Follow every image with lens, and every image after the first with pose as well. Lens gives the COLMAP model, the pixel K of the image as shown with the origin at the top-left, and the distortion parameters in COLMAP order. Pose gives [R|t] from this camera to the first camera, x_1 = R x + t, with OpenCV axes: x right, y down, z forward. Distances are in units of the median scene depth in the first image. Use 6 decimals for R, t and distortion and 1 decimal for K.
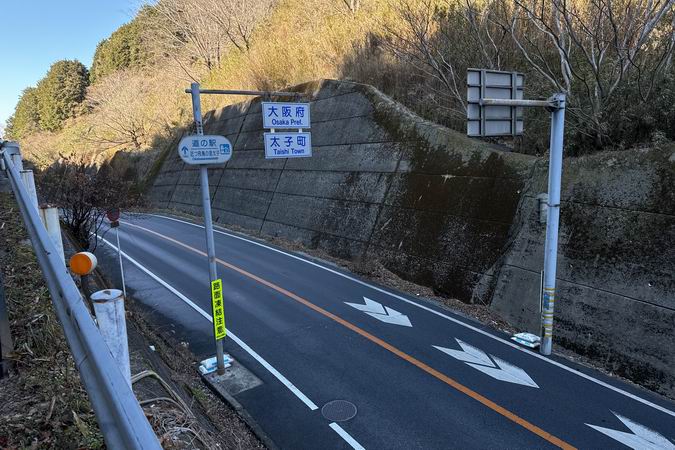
lens RADIAL K [[465.5, 0, 337.8], [0, 465.5, 225.1], [0, 0, 1]] dist [-0.004422, -0.001689]
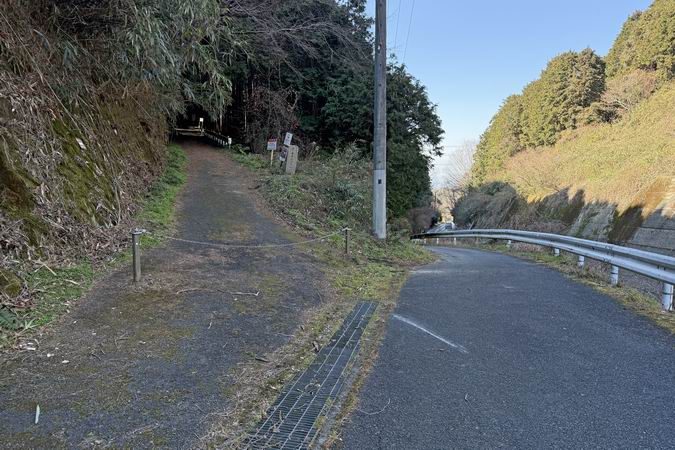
lens RADIAL K [[465.5, 0, 337.5], [0, 465.5, 225.1], [0, 0, 1]] dist [-0.004422, -0.001689]
pose [[0.656419, 0.126222, -0.743762, -0.257464], [-0.157192, 0.987148, 0.028794, -0.049476], [0.737838, 0.098013, 0.667824, 0.274819]]
